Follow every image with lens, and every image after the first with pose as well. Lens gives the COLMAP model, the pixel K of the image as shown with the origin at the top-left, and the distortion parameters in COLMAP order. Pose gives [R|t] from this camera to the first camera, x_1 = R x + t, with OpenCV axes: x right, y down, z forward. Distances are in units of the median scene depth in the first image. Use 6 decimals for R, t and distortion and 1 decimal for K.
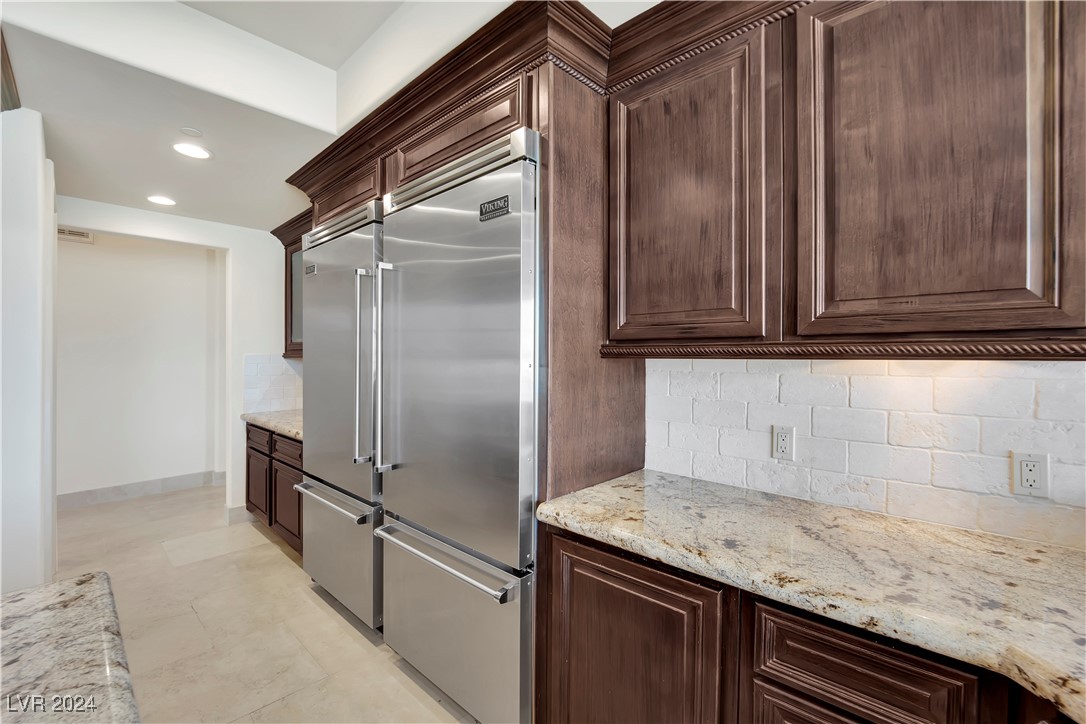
lens RADIAL K [[463.2, 0, 544.8], [0, 463.2, 359.4], [0, 0, 1]] dist [-0.023781, -0.000118]
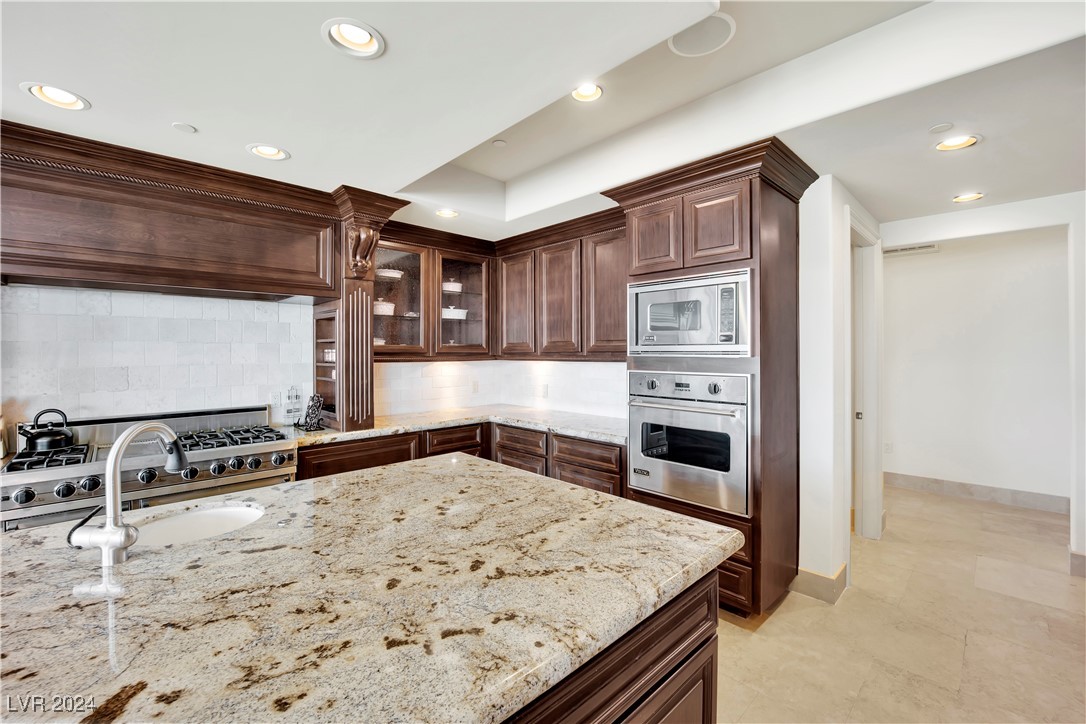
lens RADIAL K [[446.3, 0, 543.4], [0, 446.3, 352.0], [0, 0, 1]] dist [-0.018783, -0.000053]
pose [[-0.052568, -0.004350, -0.998608, 0.246500], [-0.000598, 0.999990, -0.004325, -0.040708], [0.998617, 0.000369, -0.052570, 0.325493]]
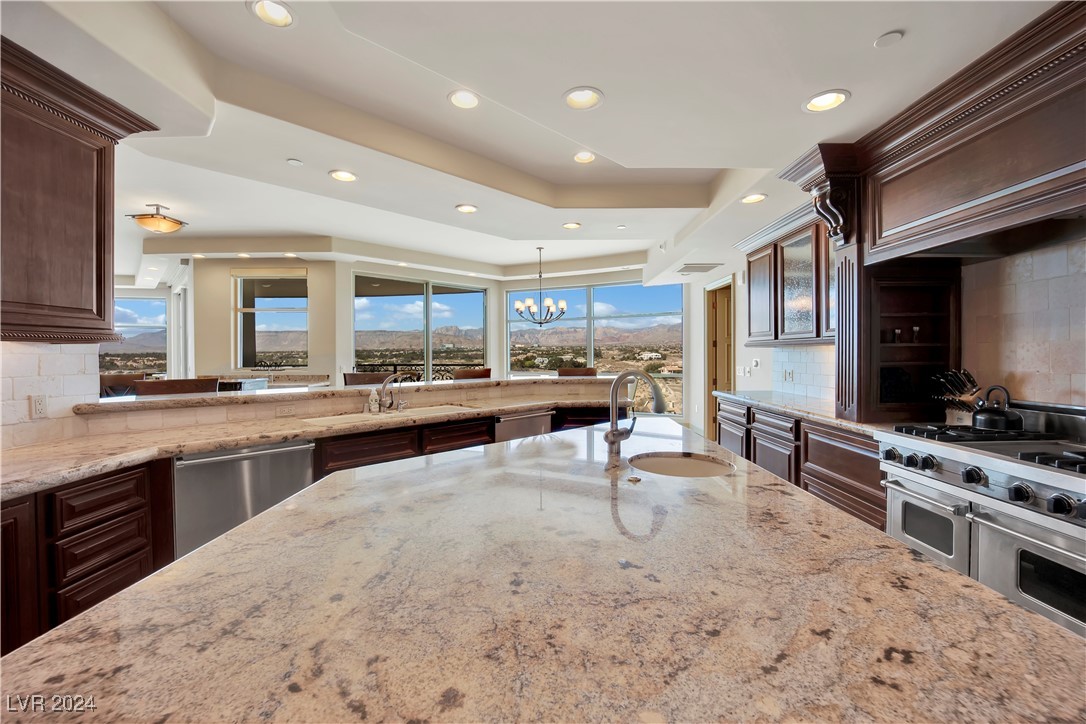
lens RADIAL K [[439.7, 0, 545.3], [0, 439.7, 355.6], [0, 0, 1]] dist [-0.020669, -0.000357]
pose [[-0.682716, -0.002684, 0.730679, -1.203687], [0.006230, 0.999936, 0.009494, 0.035279], [-0.730657, 0.011034, -0.682655, 0.516960]]
